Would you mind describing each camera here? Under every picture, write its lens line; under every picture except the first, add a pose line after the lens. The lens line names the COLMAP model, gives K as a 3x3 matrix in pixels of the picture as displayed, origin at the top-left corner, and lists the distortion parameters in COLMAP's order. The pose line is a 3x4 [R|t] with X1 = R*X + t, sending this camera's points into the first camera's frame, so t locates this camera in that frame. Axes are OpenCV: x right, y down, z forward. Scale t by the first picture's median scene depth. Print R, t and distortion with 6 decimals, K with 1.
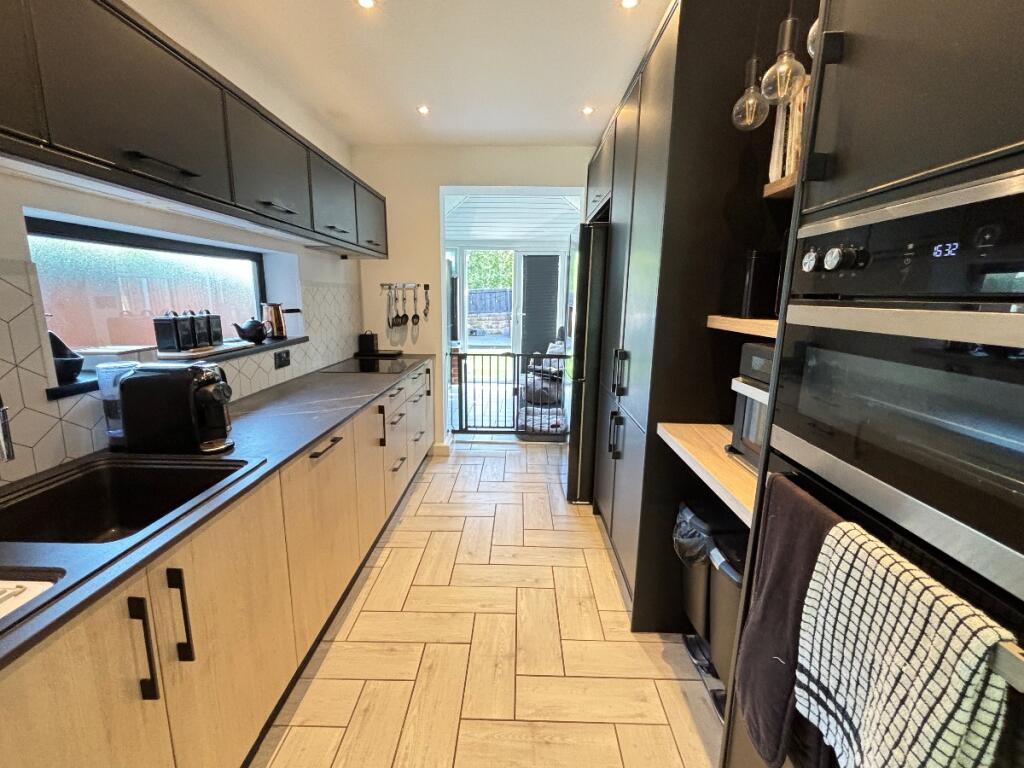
lens RADIAL K [[452.6, 0, 514.5], [0, 452.6, 391.7], [0, 0, 1]] dist [-0.003883, 0.001054]
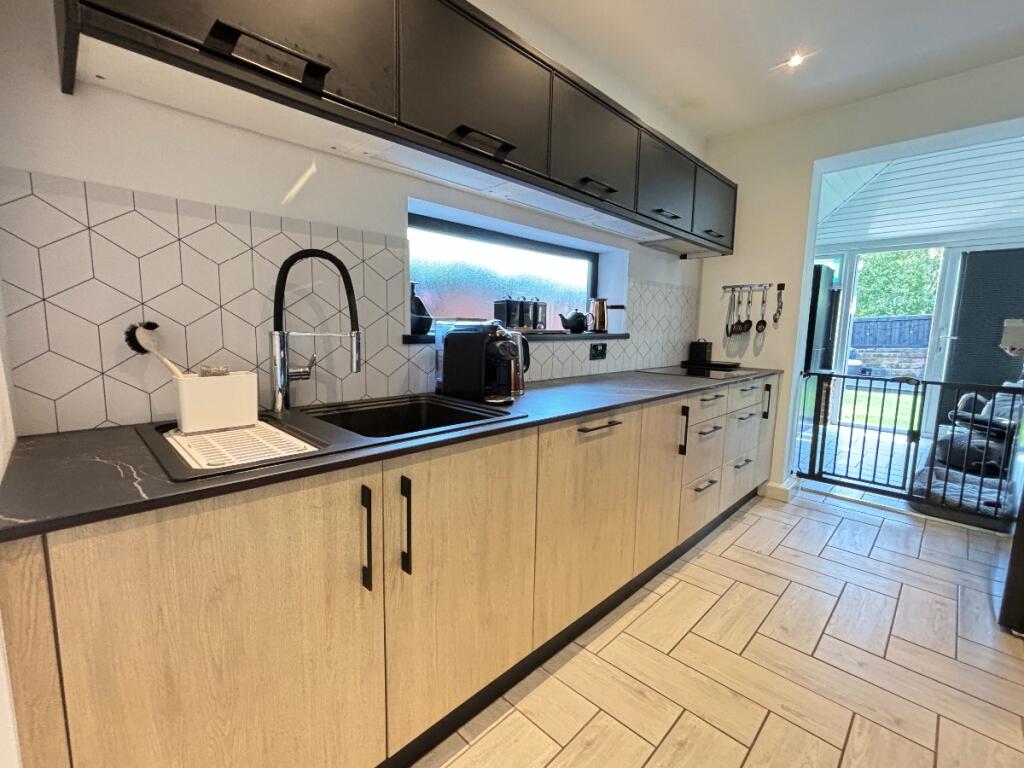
lens RADIAL K [[452.6, 0, 507.8], [0, 452.6, 388.9], [0, 0, 1]] dist [-0.003883, 0.001054]
pose [[0.714884, 0.093827, -0.692920, 0.048341], [-0.152613, 0.988003, -0.023667, 0.061344], [0.682386, 0.122668, 0.720626, 0.130198]]
